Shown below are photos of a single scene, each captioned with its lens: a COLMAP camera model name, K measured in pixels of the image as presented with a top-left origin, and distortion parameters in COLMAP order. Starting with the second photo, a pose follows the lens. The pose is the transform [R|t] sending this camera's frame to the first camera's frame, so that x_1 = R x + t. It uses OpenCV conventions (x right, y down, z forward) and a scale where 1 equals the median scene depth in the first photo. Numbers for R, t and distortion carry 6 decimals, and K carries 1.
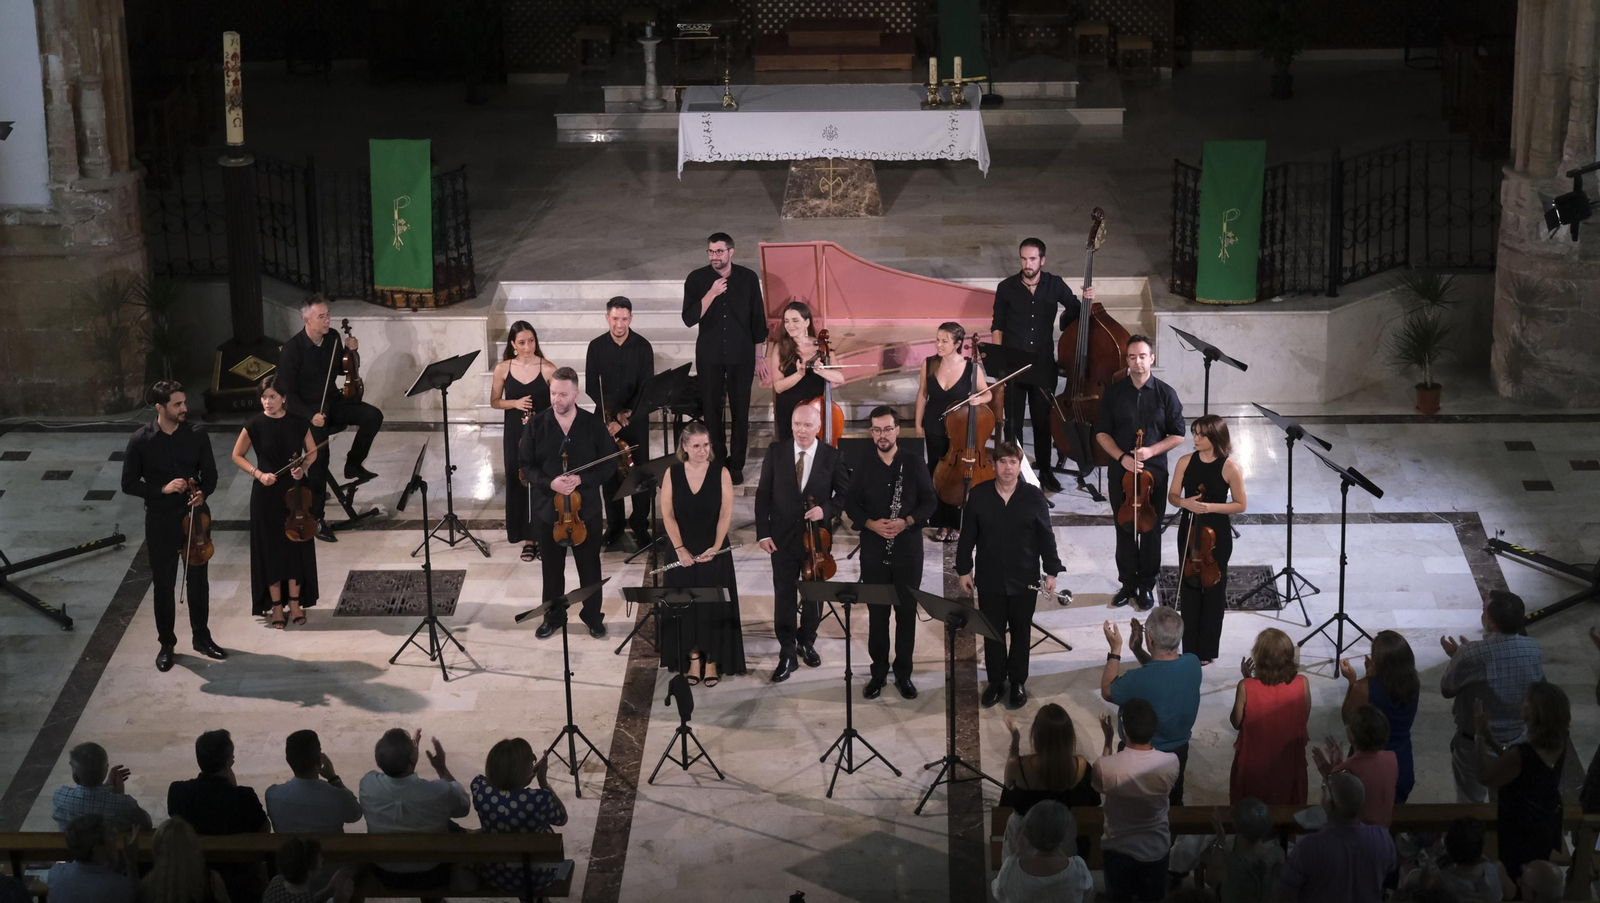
lens RADIAL K [[3512.5, 0, 800.0], [0, 3512.5, 451.5], [0, 0, 1]] dist [0.038974, 0.034616]
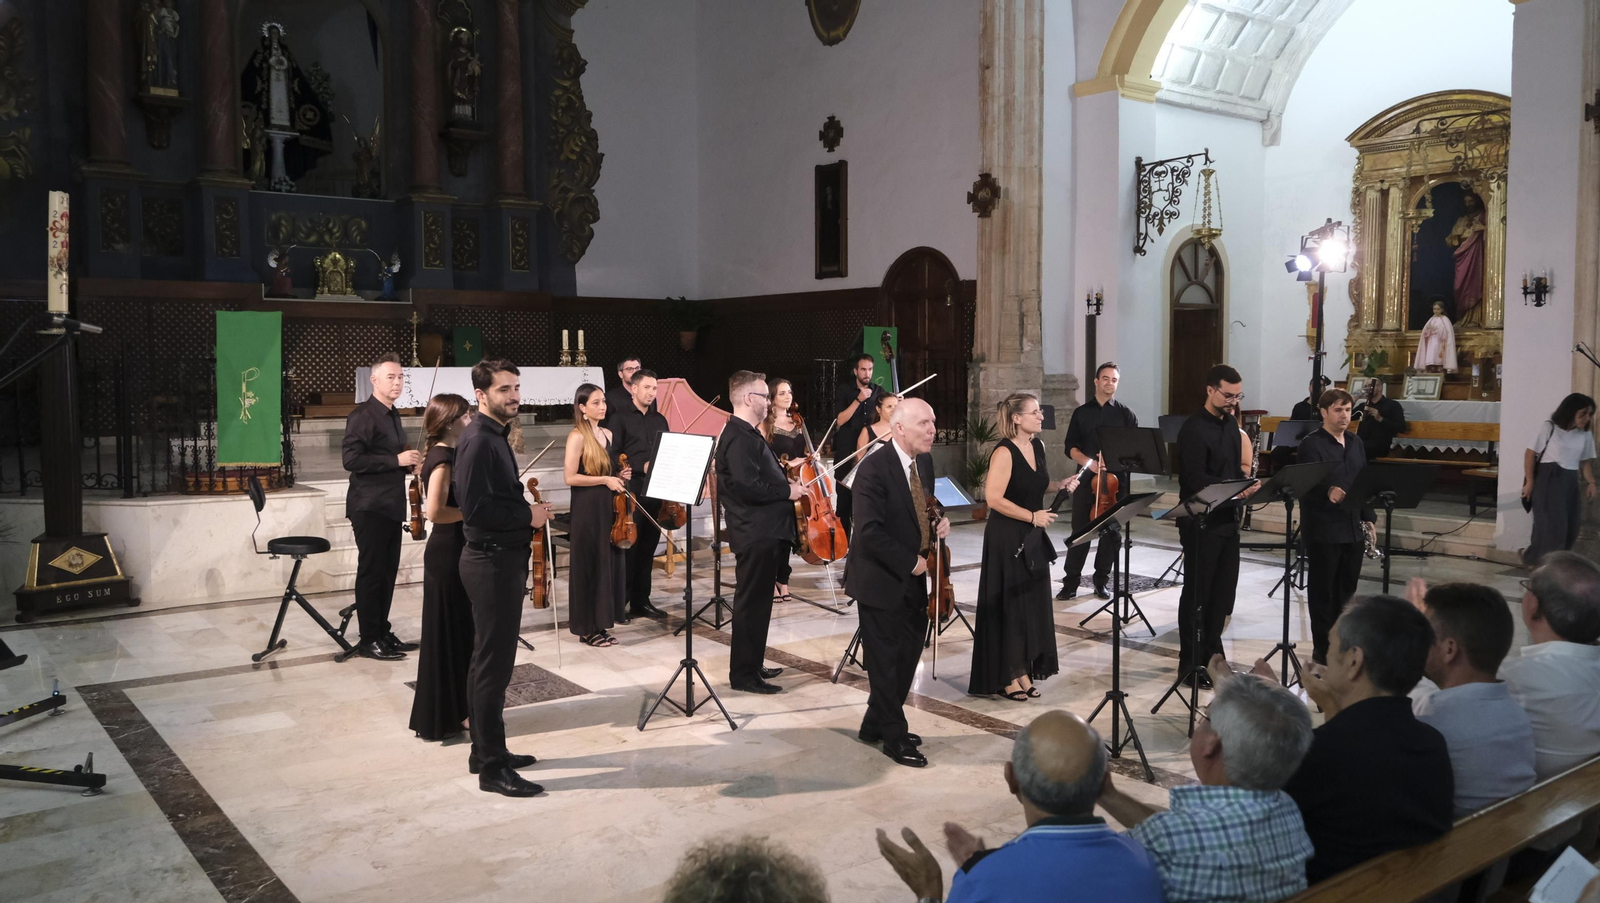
lens RADIAL K [[1270.9, 0, 800.0], [0, 1270.9, 451.5], [0, 0, 1]] dist [-0.008667, 0.001930]
pose [[0.776314, -0.029283, 0.629666, -0.219052], [0.199662, 0.958908, -0.201568, 0.054634], [-0.597889, 0.282201, 0.750261, 0.634600]]
